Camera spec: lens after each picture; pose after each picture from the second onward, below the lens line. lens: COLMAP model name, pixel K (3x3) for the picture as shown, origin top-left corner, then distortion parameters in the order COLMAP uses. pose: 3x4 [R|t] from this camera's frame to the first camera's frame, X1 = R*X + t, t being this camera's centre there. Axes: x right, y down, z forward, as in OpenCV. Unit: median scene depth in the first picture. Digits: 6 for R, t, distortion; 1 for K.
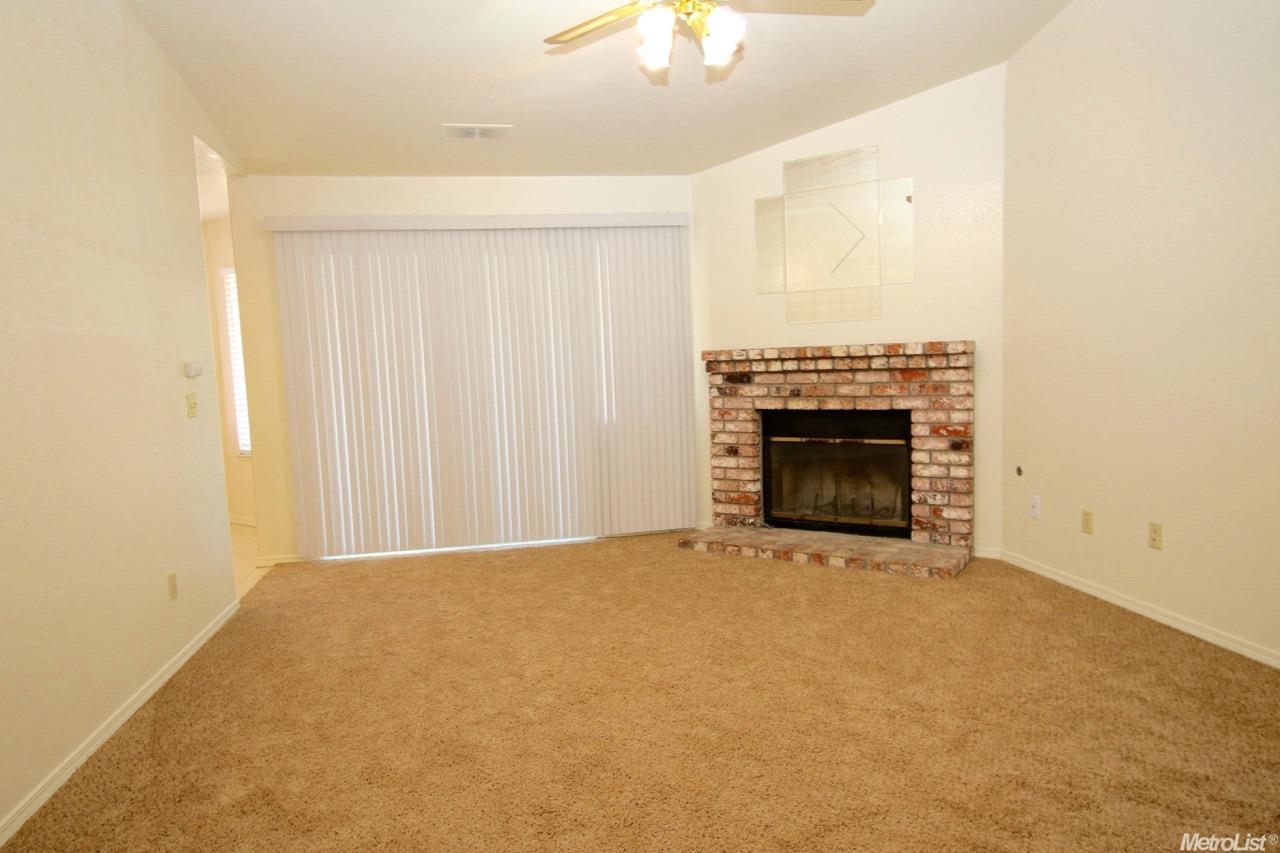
lens RADIAL K [[819.2, 0, 641.0], [0, 819.2, 422.9], [0, 0, 1]] dist [0.005522, 0.001420]
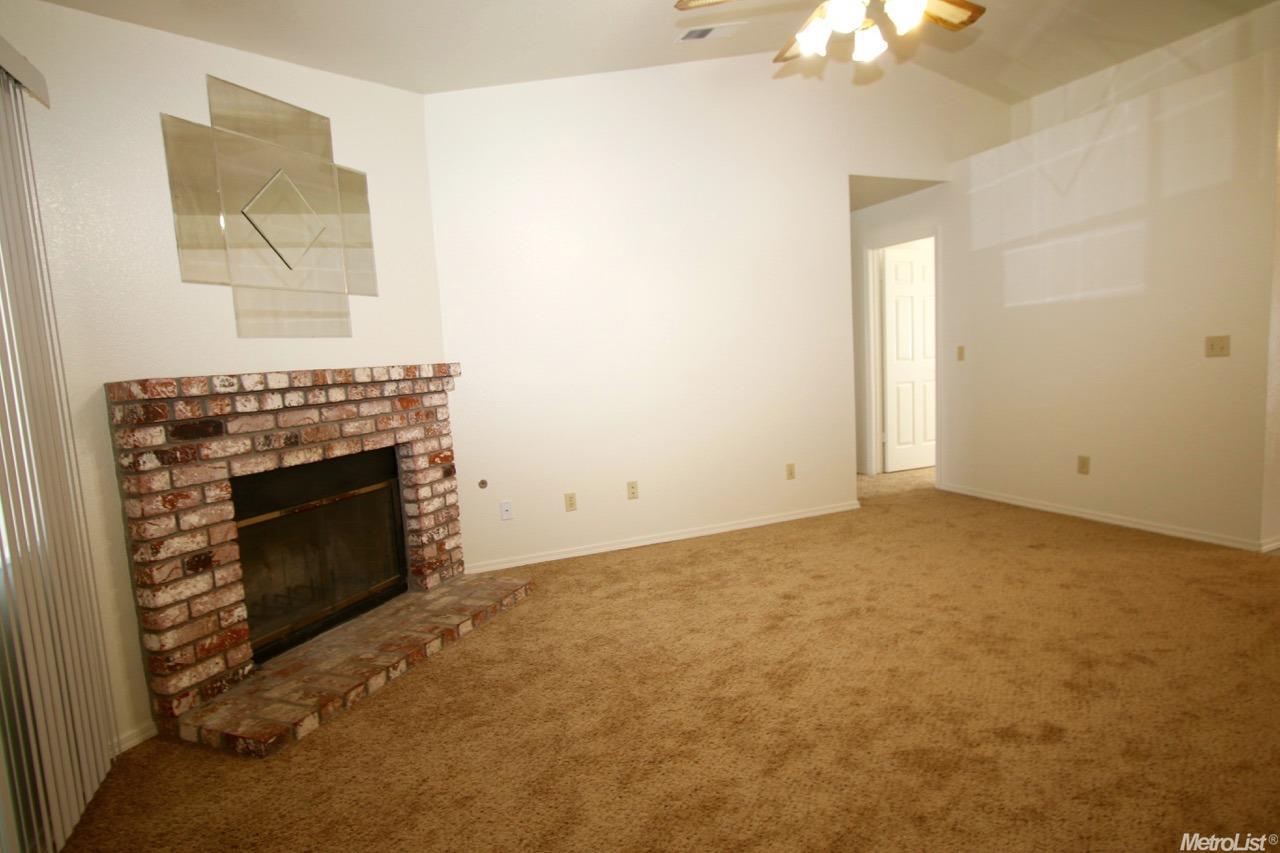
lens RADIAL K [[701.5, 0, 643.5], [0, 701.5, 435.8], [0, 0, 1]] dist [-0.002976, 0.000738]
pose [[-0.194916, -0.061760, 0.978874, -0.431619], [0.150714, 0.984277, 0.092112, -0.051495], [-0.969171, 0.165484, -0.182543, 0.853568]]
